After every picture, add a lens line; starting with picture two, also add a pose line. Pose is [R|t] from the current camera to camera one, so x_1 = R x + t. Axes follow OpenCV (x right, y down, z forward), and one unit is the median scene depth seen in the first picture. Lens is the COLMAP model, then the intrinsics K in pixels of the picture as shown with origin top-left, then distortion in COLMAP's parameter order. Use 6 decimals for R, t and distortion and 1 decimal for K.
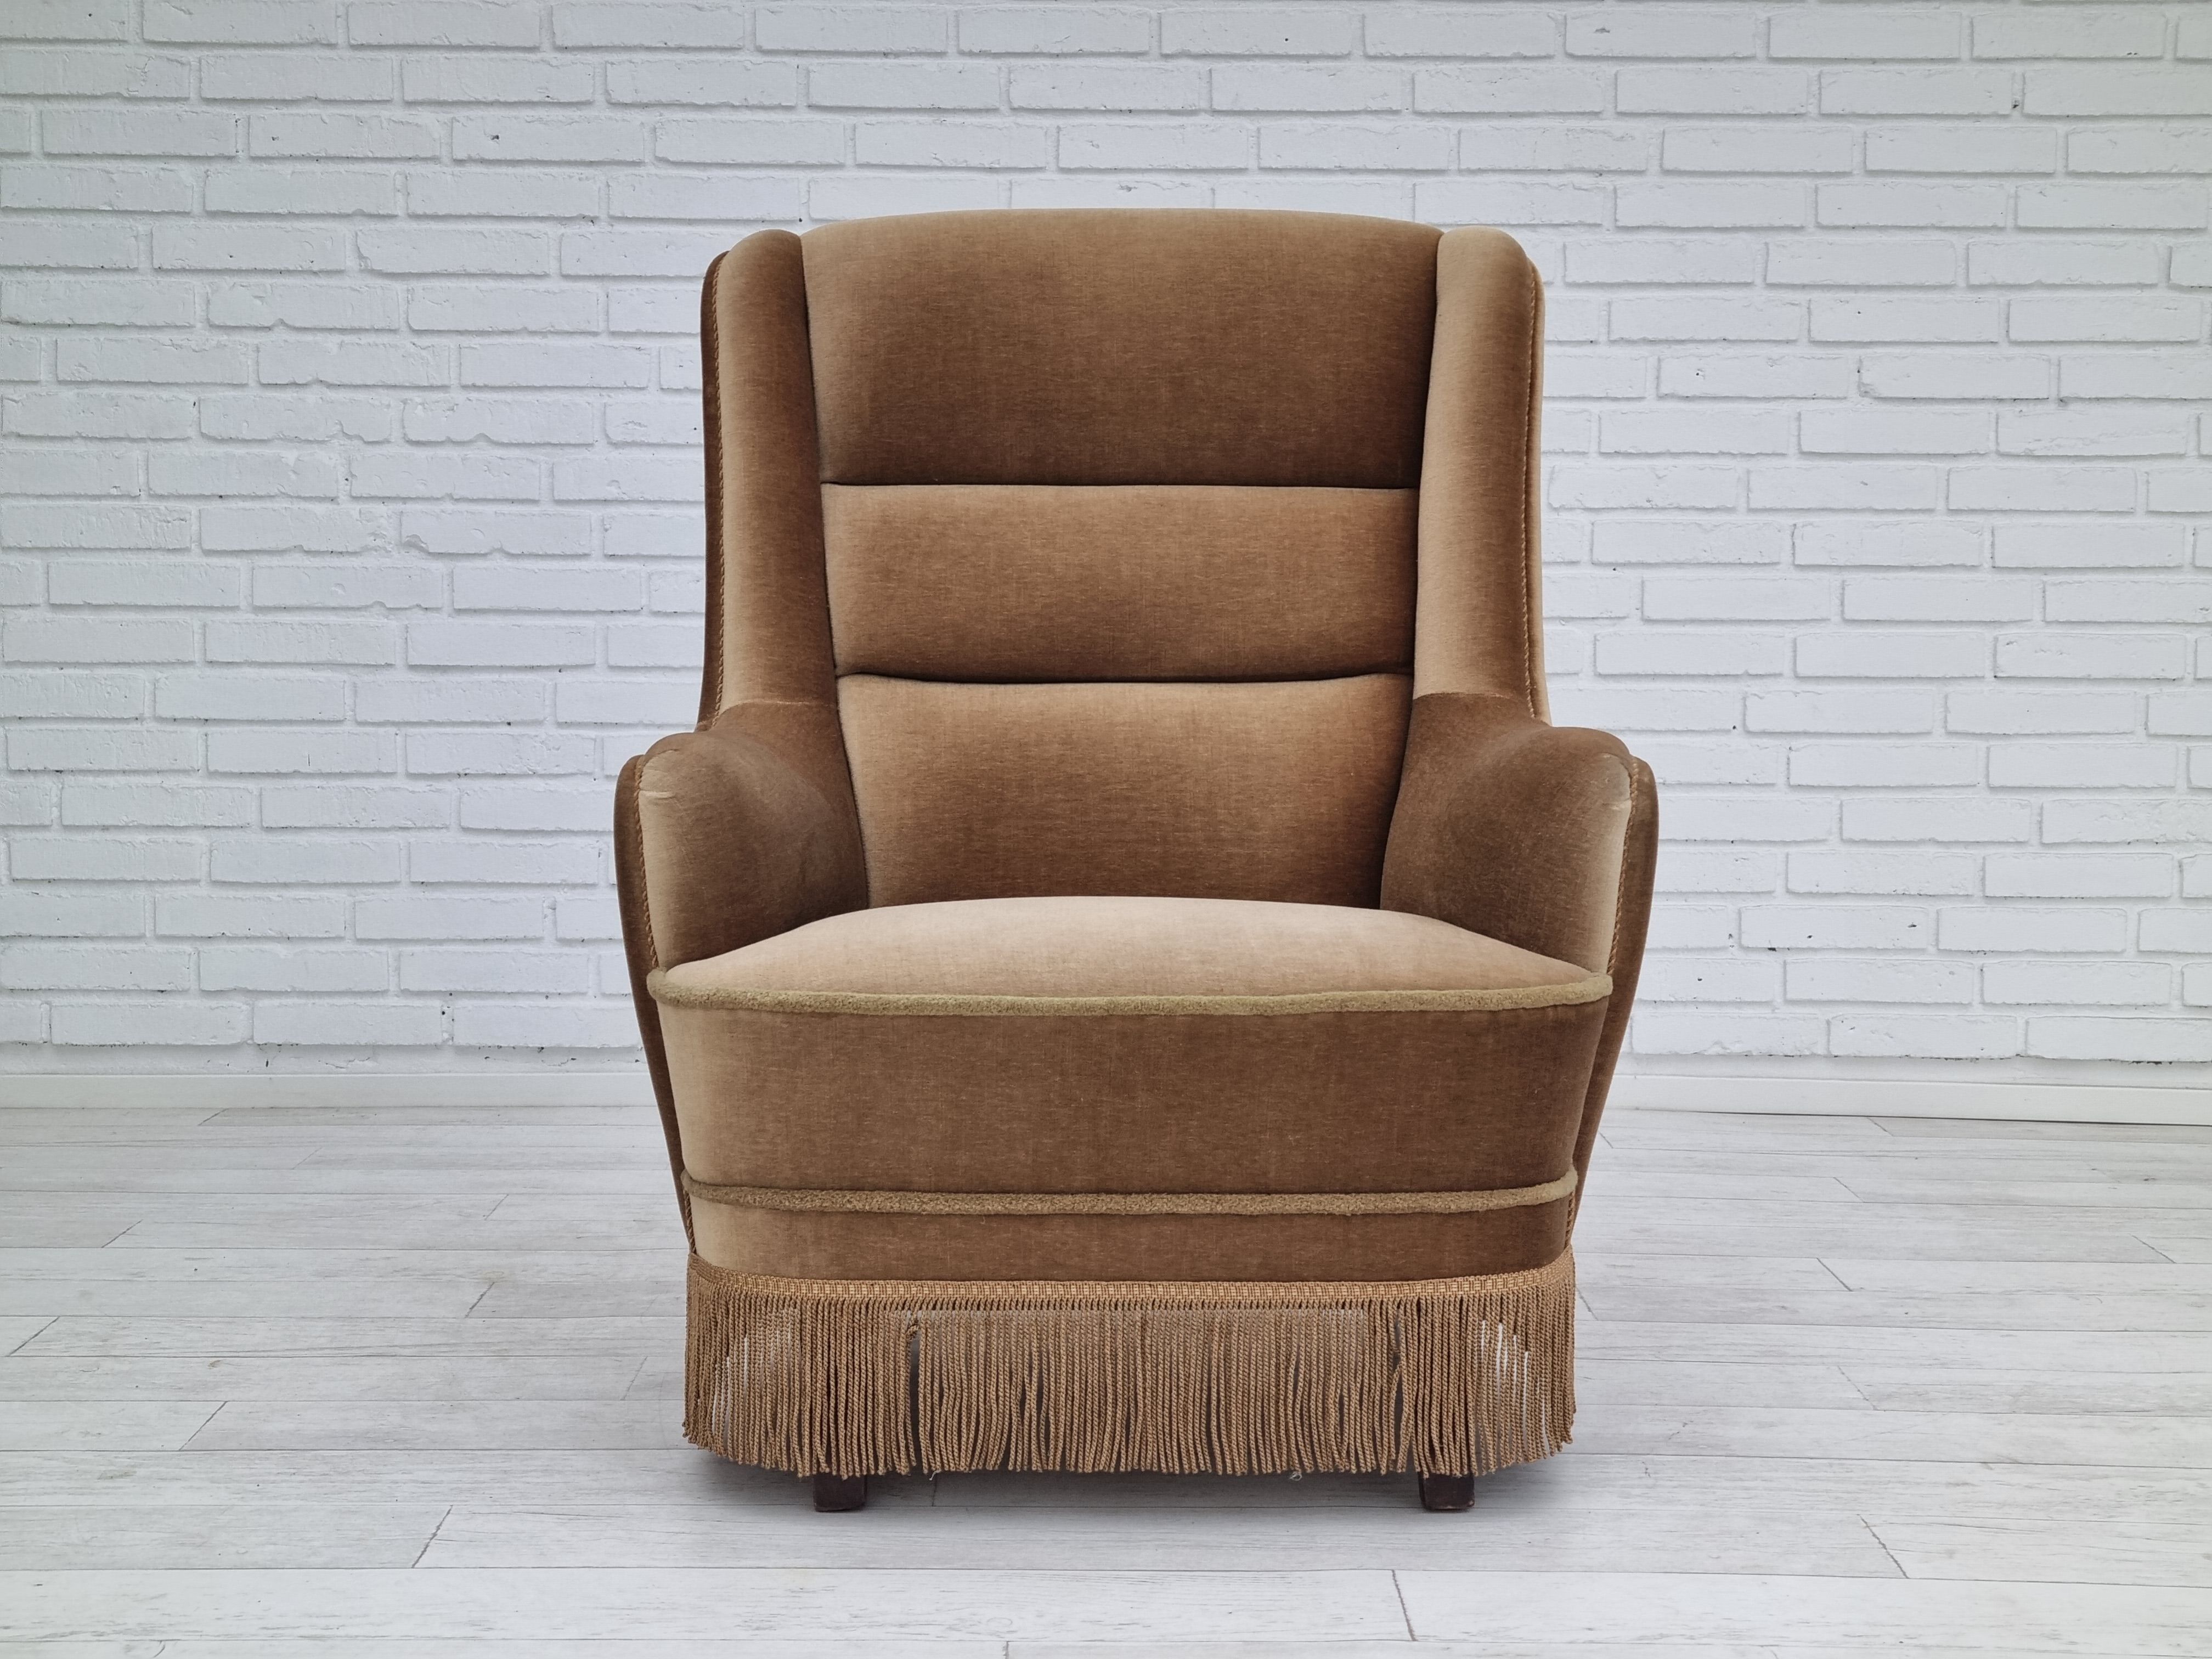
lens RADIAL K [[3280.2, 0, 1109.7], [0, 3280.2, 851.1], [0, 0, 1]] dist [0.092334, -0.205052]
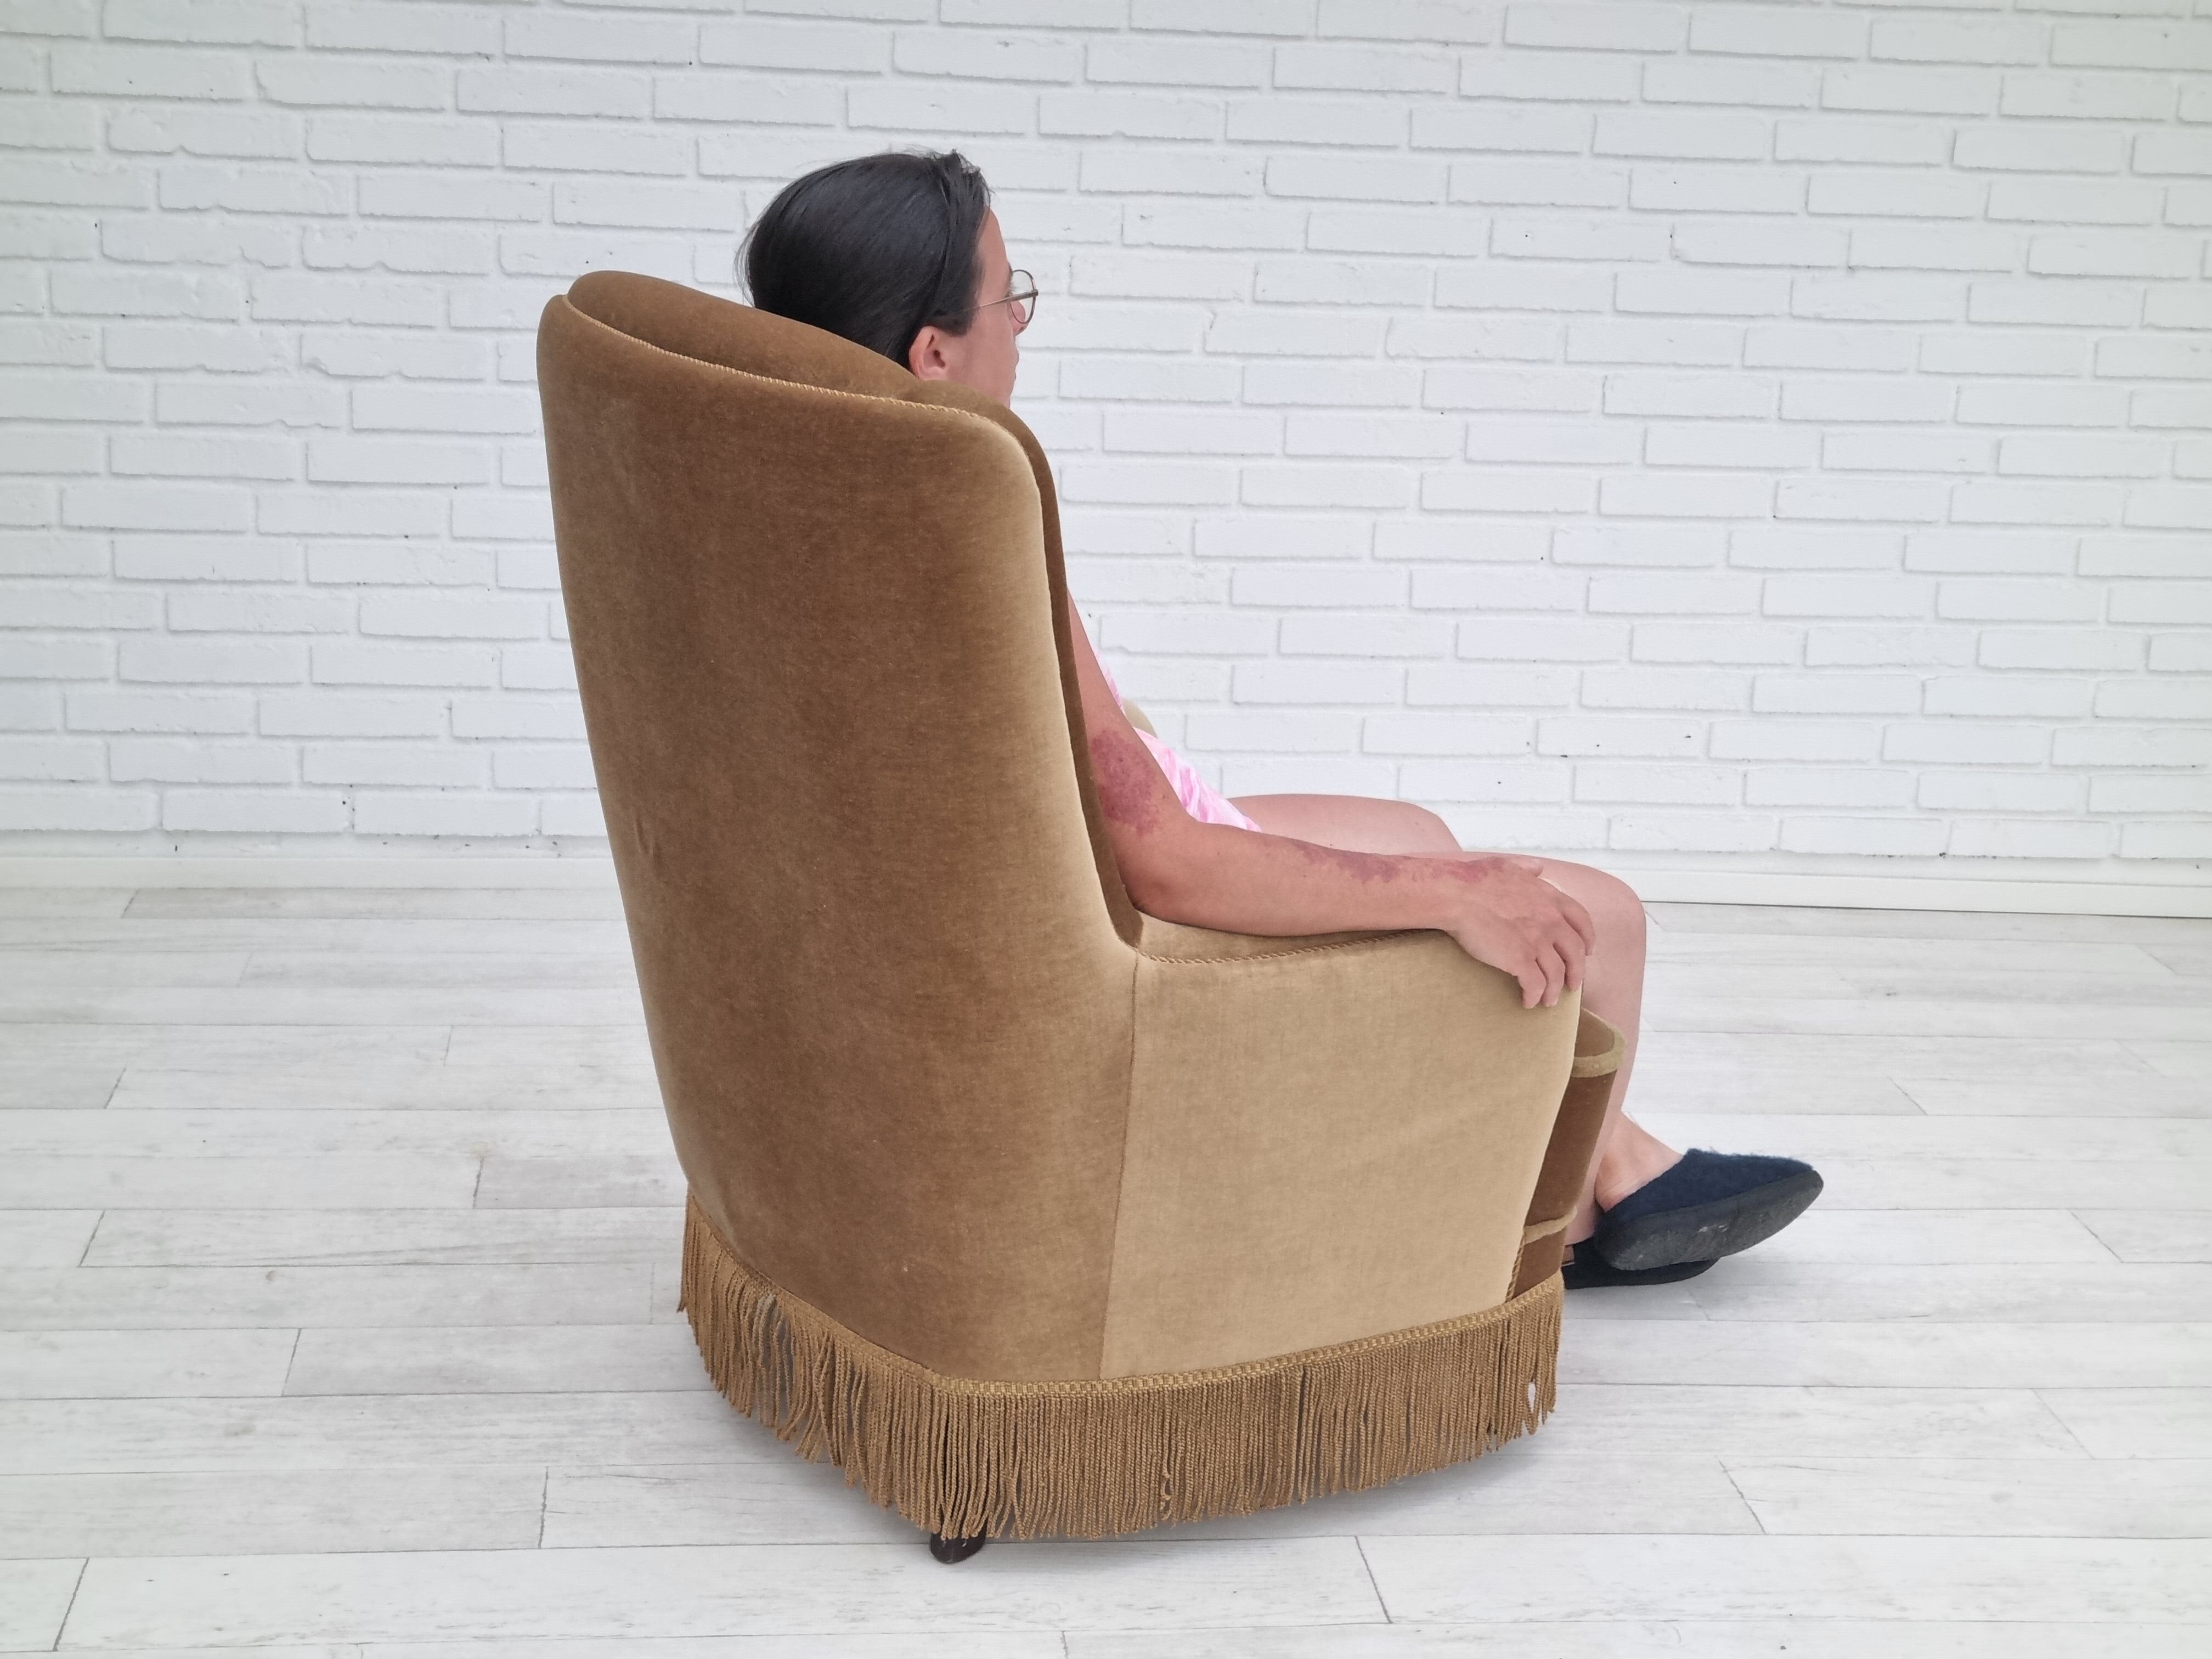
lens RADIAL K [[3279.9, 0, 1090.9], [0, 3279.9, 816.2], [0, 0, 1]] dist [0.094766, -0.280901]
pose [[0.993815, 0.007233, 0.110809, -0.081415], [-0.026012, 0.985276, 0.168979, -0.135639], [-0.107955, -0.170816, 0.979371, -0.073636]]
